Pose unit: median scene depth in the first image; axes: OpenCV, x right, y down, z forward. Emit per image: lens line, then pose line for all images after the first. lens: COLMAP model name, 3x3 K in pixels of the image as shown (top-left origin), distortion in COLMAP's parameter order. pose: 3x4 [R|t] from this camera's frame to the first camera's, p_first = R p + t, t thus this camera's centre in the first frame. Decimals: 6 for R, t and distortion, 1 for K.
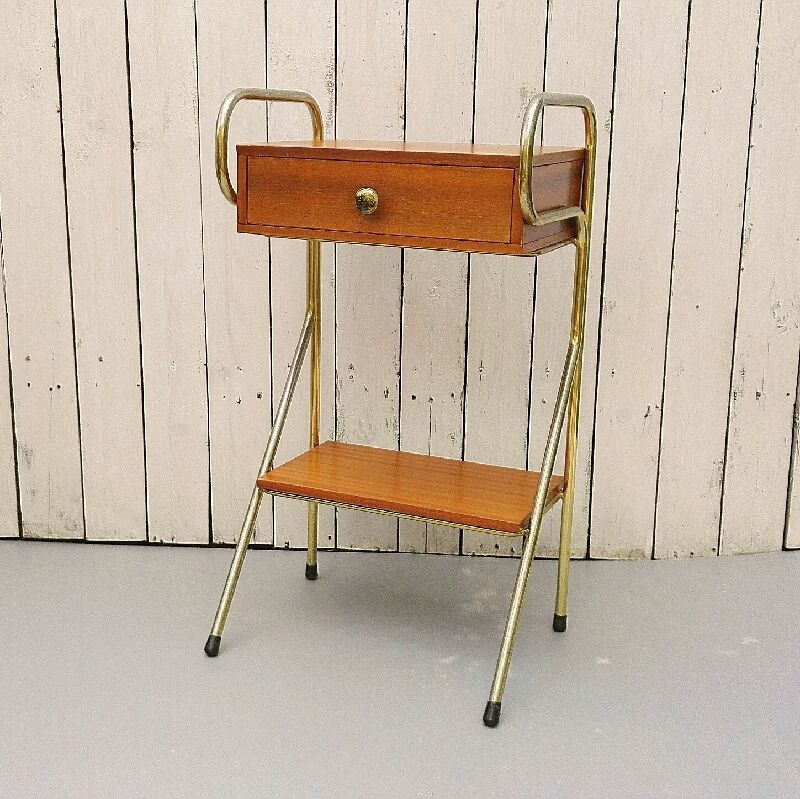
lens RADIAL K [[1141.1, 0, 387.2], [0, 1141.1, 396.4], [0, 0, 1]] dist [0.002886, -0.003665]
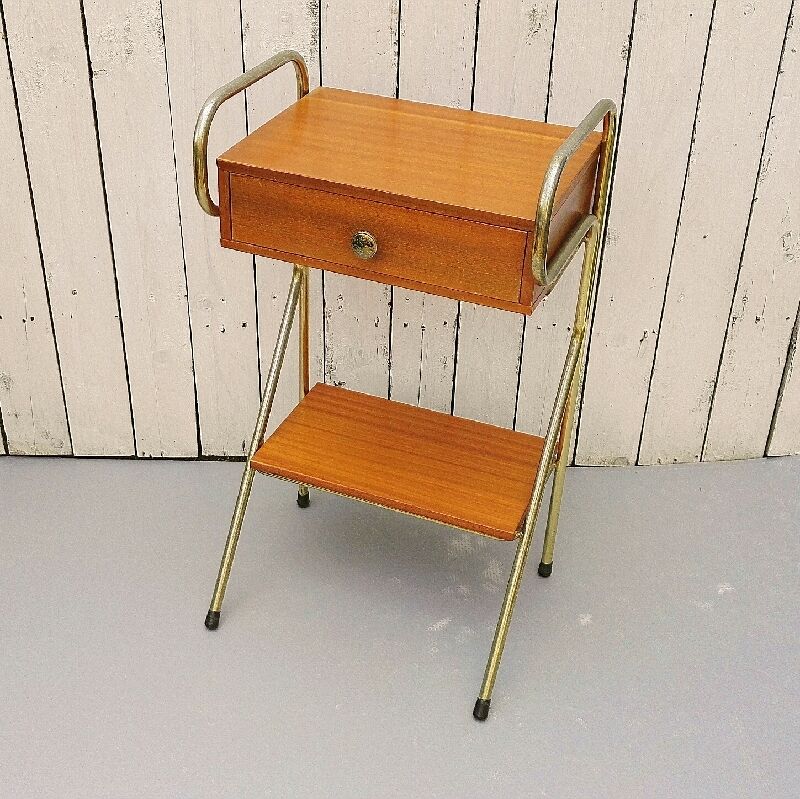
lens RADIAL K [[1142.8, 0, 400.0], [0, 1142.8, 399.5], [0, 0, 1]] dist [0.035273, -0.112345]
pose [[0.999267, -0.004459, 0.038009, -0.018333], [-0.008392, 0.943487, 0.331302, -0.266748], [-0.037338, -0.331379, 0.942759, 0.067862]]
